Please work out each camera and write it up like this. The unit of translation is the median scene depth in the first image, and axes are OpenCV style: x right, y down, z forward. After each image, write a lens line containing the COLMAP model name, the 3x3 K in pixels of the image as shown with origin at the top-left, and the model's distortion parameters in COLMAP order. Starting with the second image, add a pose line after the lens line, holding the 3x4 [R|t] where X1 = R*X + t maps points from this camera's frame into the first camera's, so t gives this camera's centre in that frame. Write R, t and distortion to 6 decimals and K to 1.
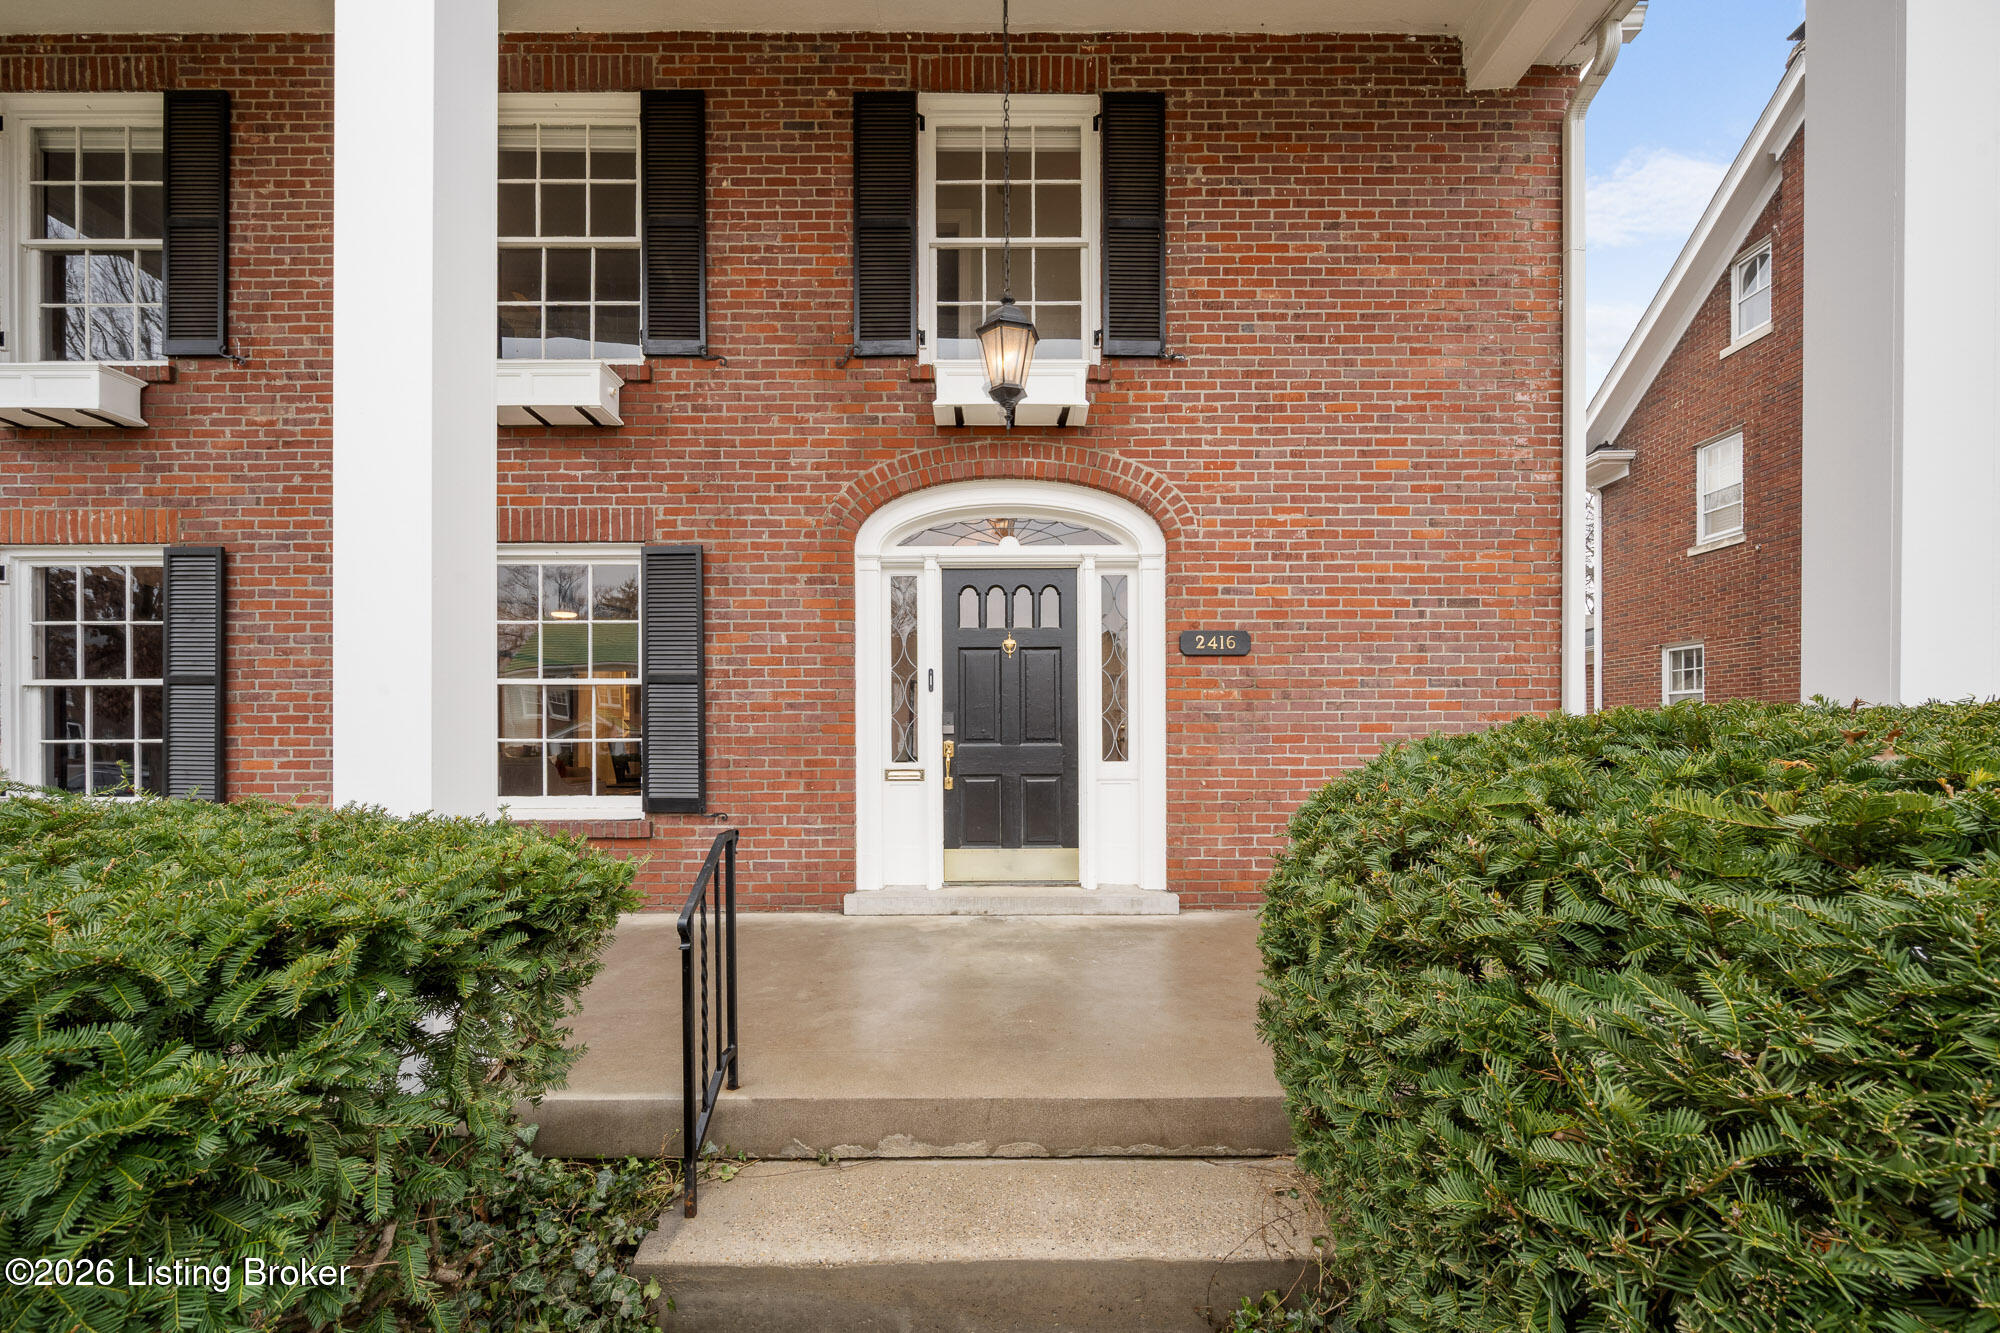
lens RADIAL K [[791.0, 0, 1018.6], [0, 791.0, 671.0], [0, 0, 1]] dist [-0.002180, -0.000196]
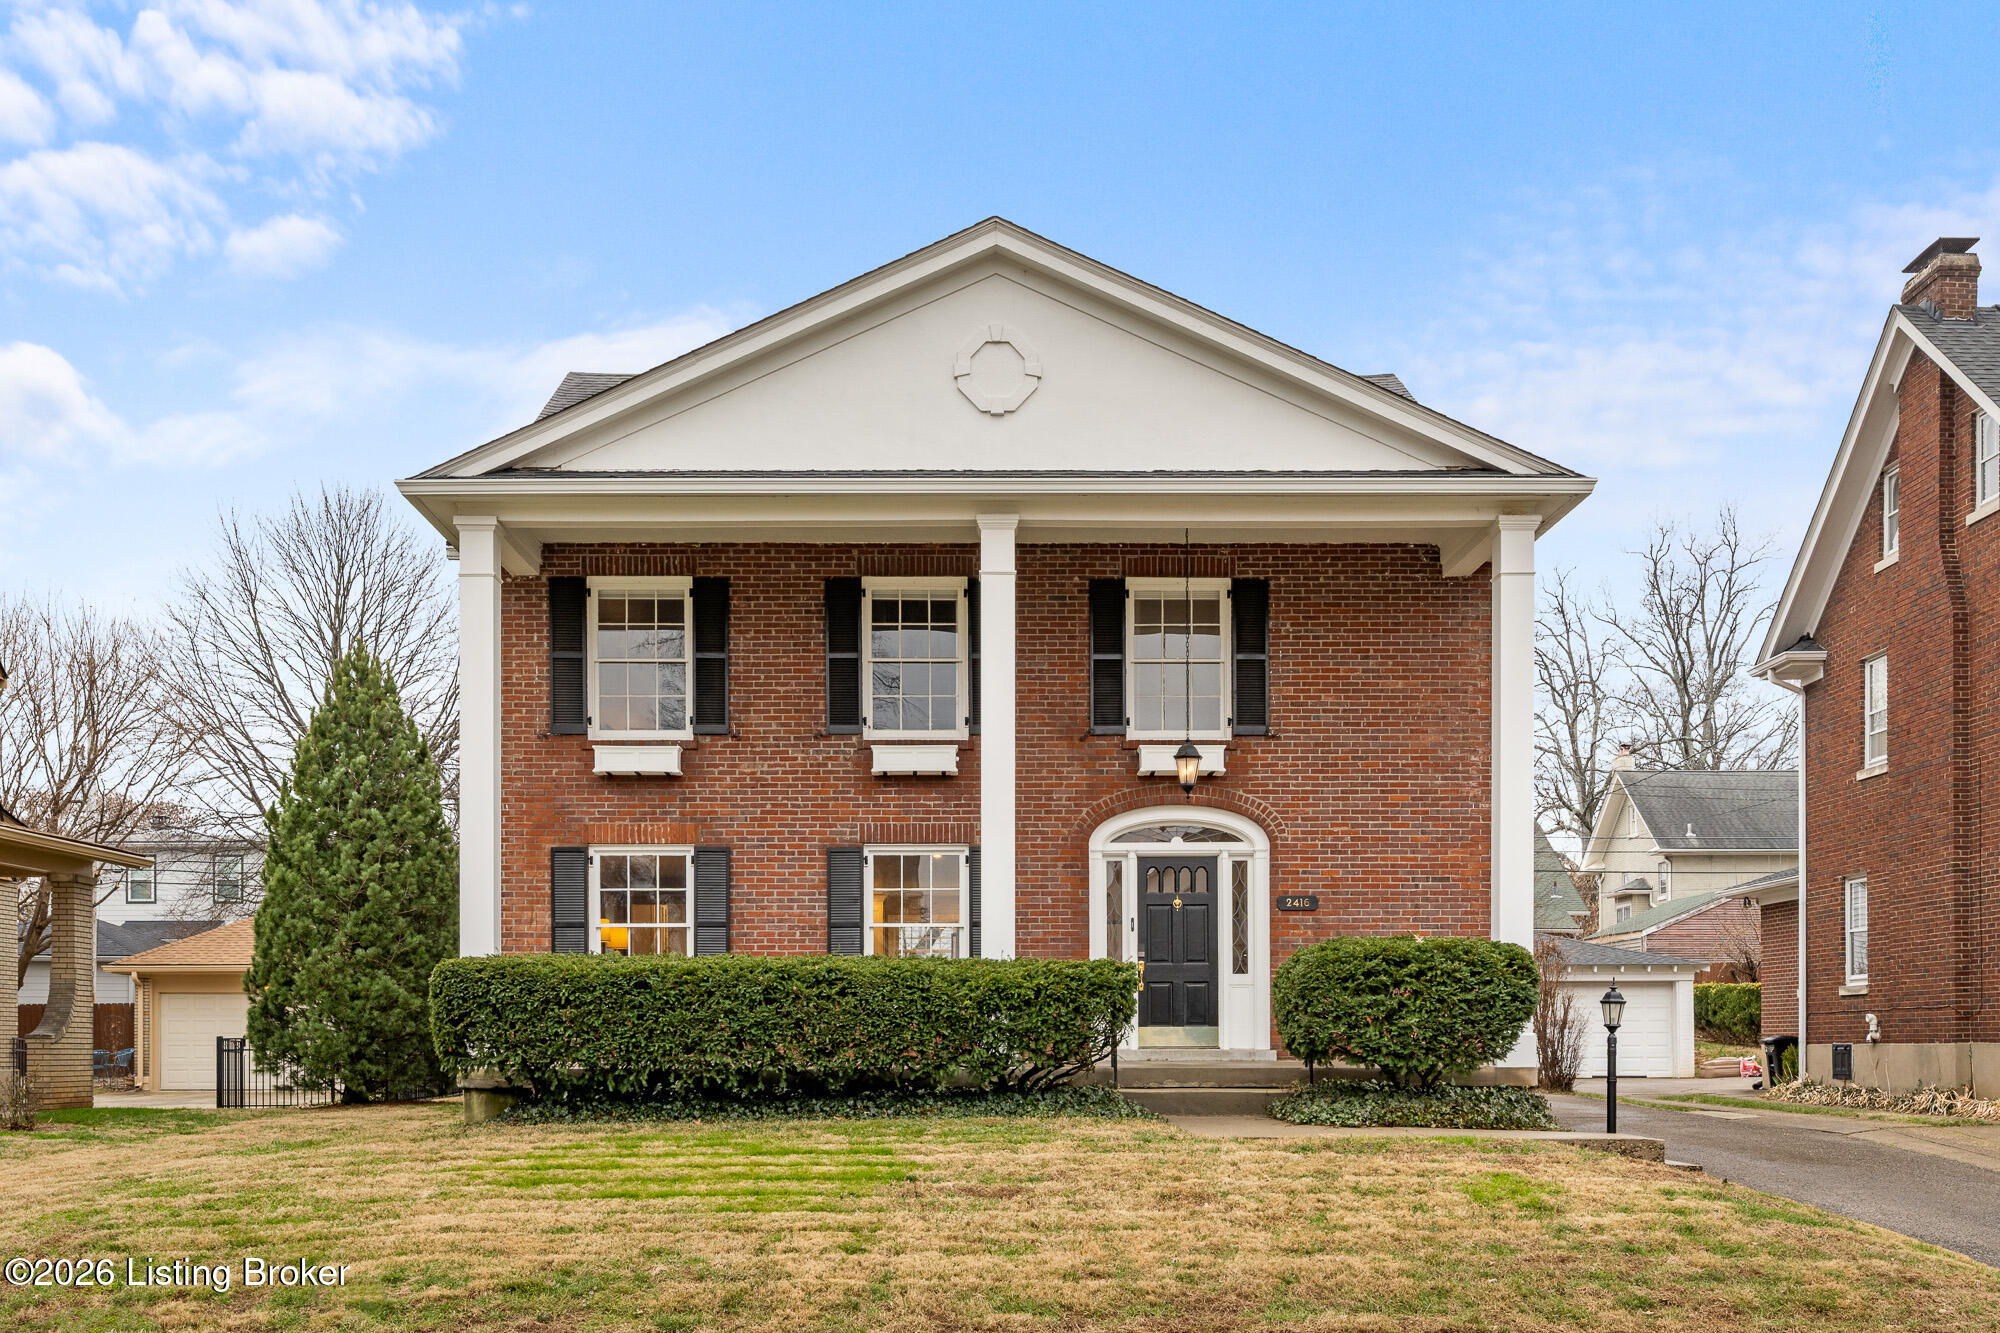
lens RADIAL K [[1382.8, 0, 1193.0], [0, 1382.8, 693.3], [0, 0, 1]] dist [0.000736, -0.003697]
pose [[0.996205, 0.015488, 0.085646, -0.241578], [-0.003411, 0.990230, -0.139404, -0.066145], [-0.086968, 0.138583, 0.986525, -1.992039]]
